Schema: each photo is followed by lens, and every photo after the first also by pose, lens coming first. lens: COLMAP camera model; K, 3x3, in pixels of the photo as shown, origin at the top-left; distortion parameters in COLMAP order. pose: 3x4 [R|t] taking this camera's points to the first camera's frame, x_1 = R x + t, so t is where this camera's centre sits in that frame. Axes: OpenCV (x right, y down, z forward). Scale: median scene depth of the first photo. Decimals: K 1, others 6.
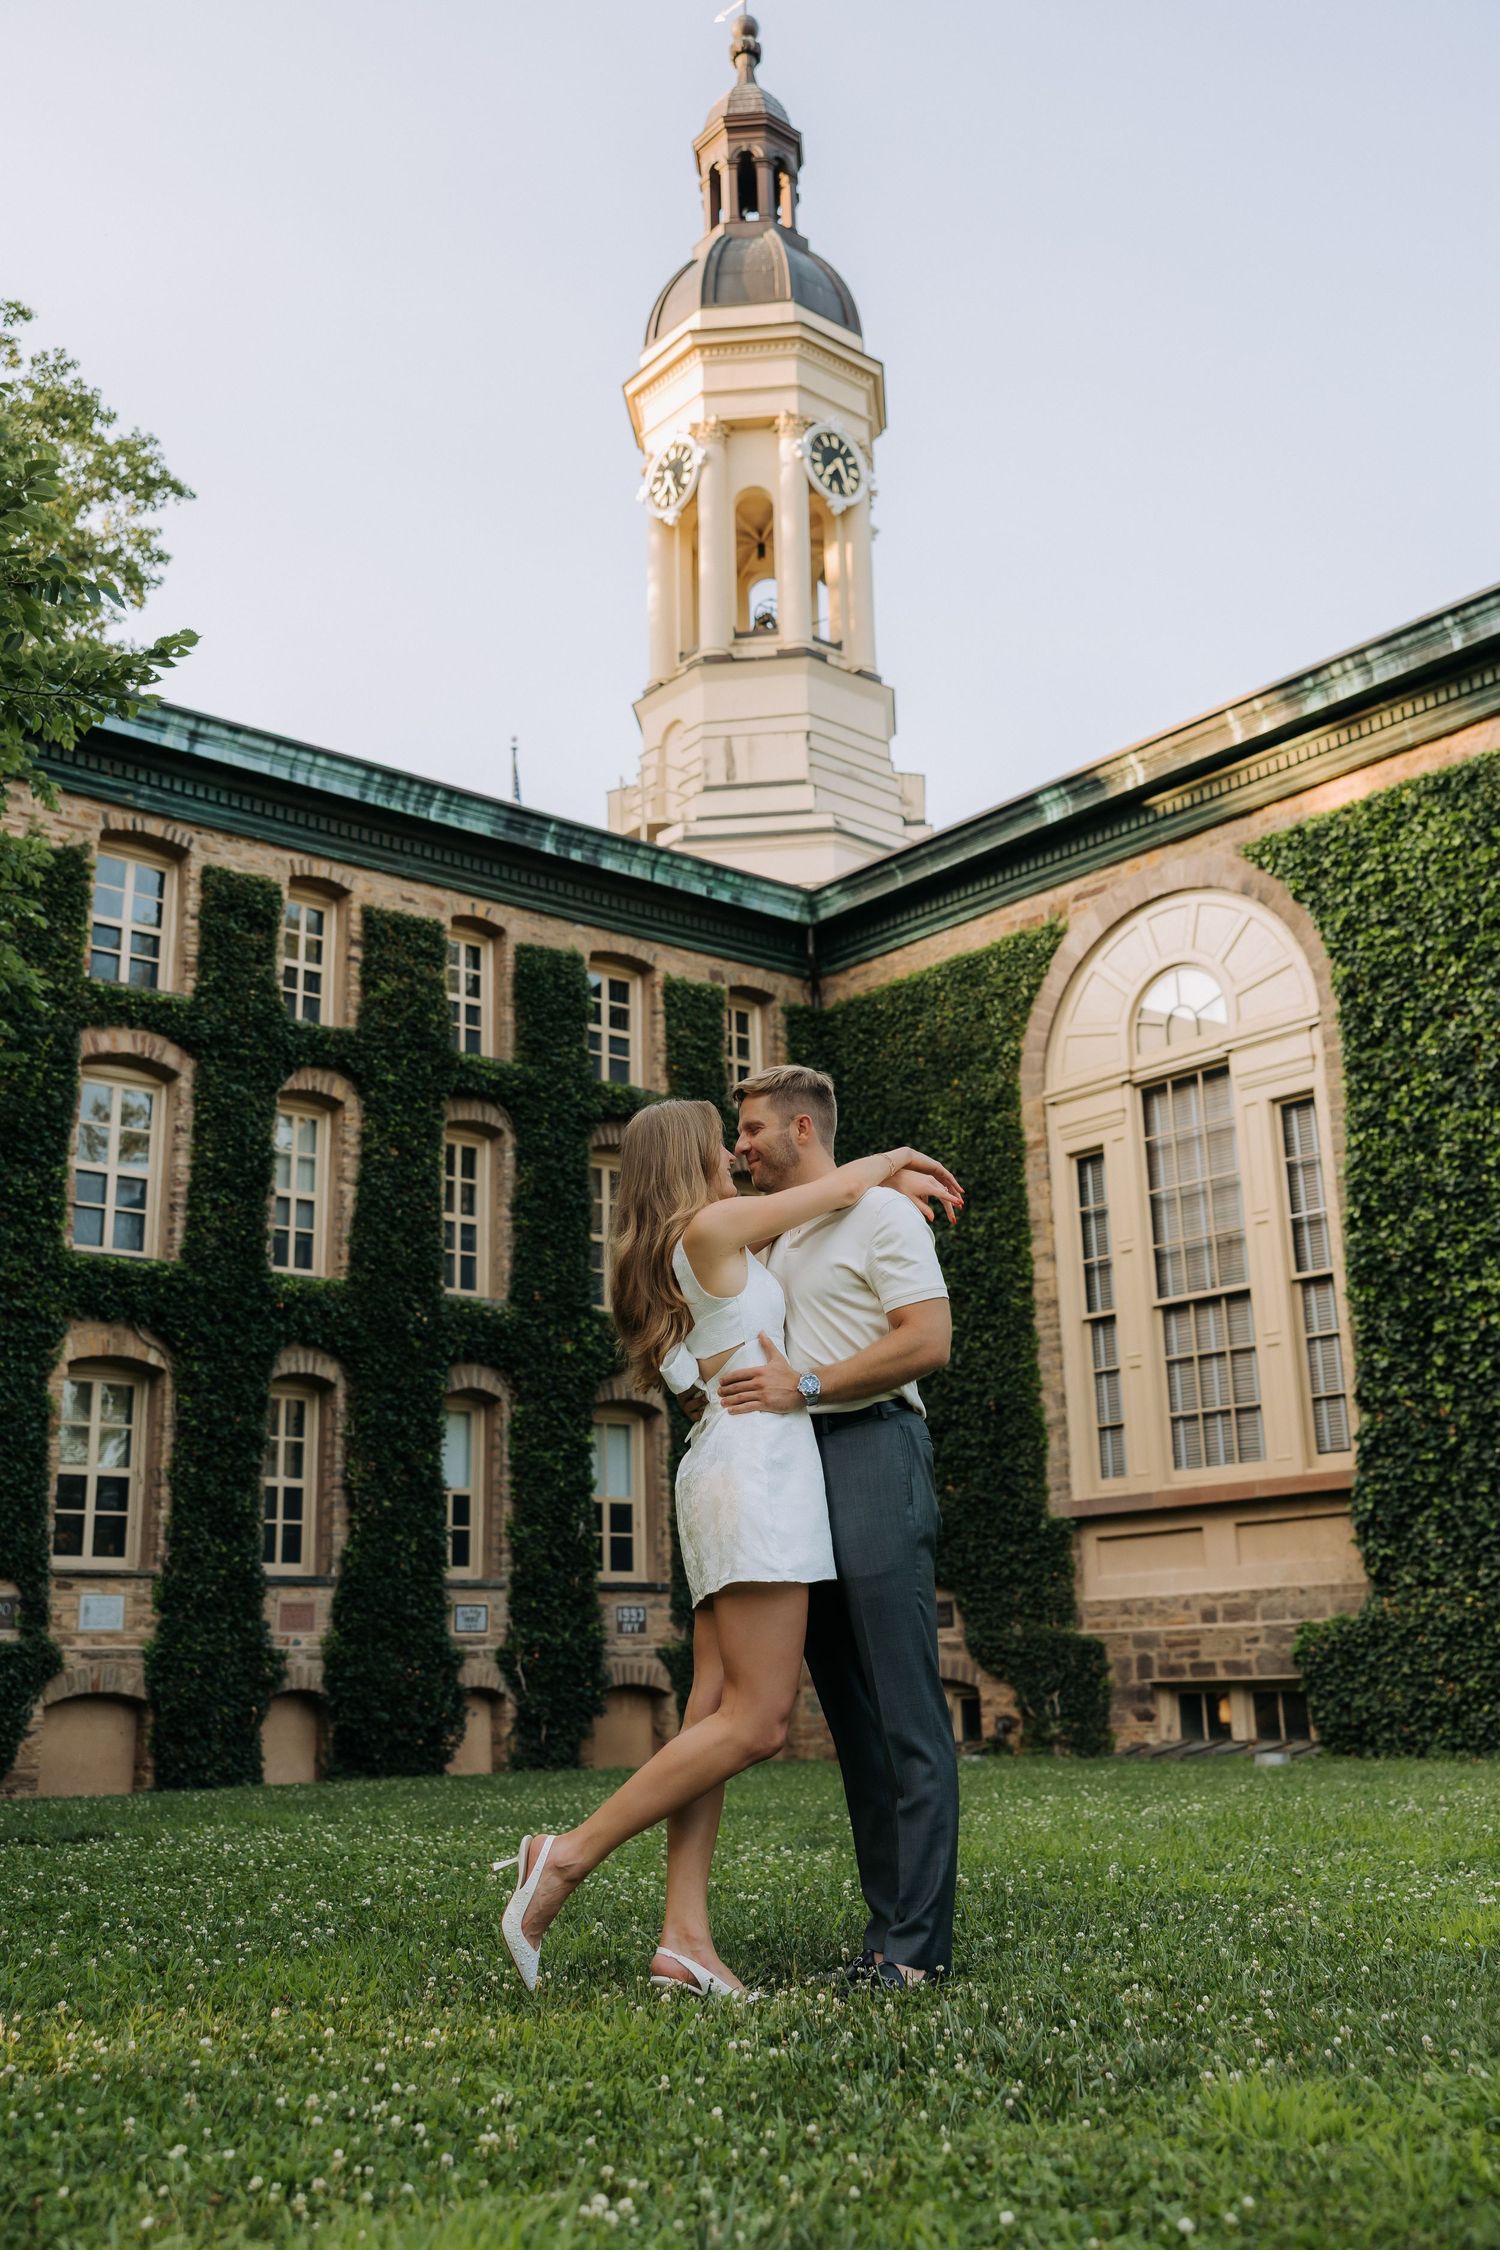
lens RADIAL K [[2055.5, 0, 754.1], [0, 2055.5, 1127.9], [0, 0, 1]] dist [0.012565, 0.000000]
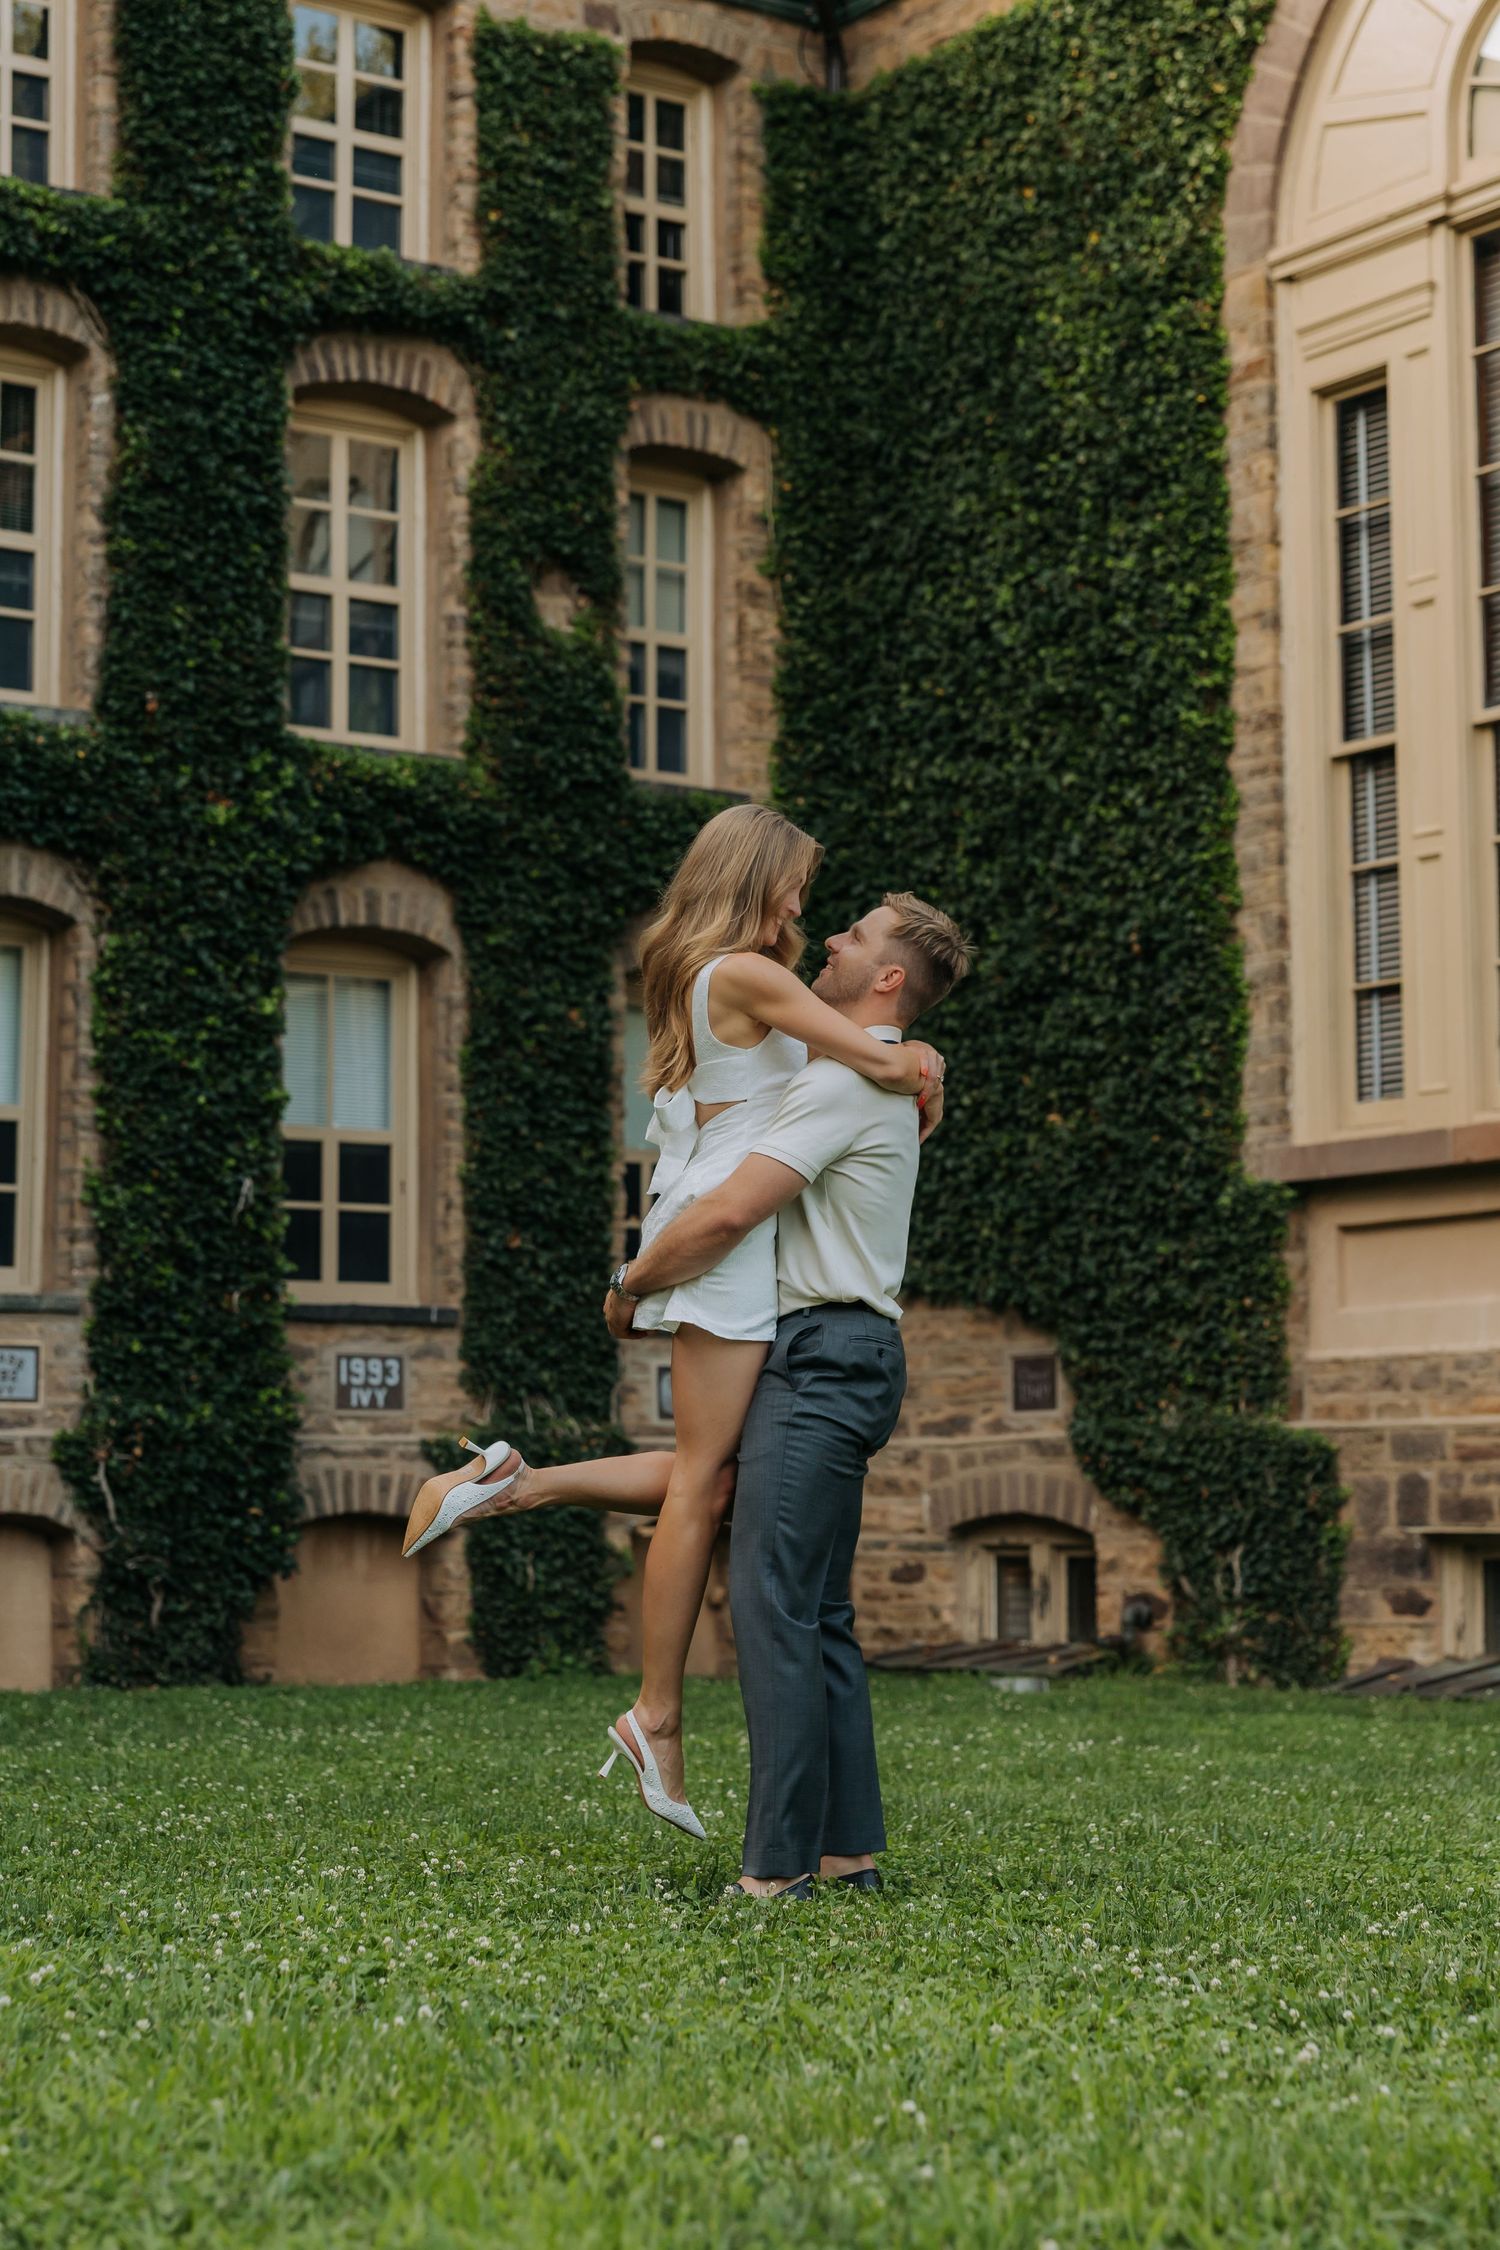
lens RADIAL K [[3835.5, 0, 780.3], [0, 3835.5, 1043.8], [0, 0, 1]] dist [0.021791, 0.000000]
pose [[0.995608, 0.009431, -0.093143, 0.117702], [0.004394, 0.989109, 0.147117, 0.030543], [0.093516, -0.146880, 0.984724, 0.141730]]
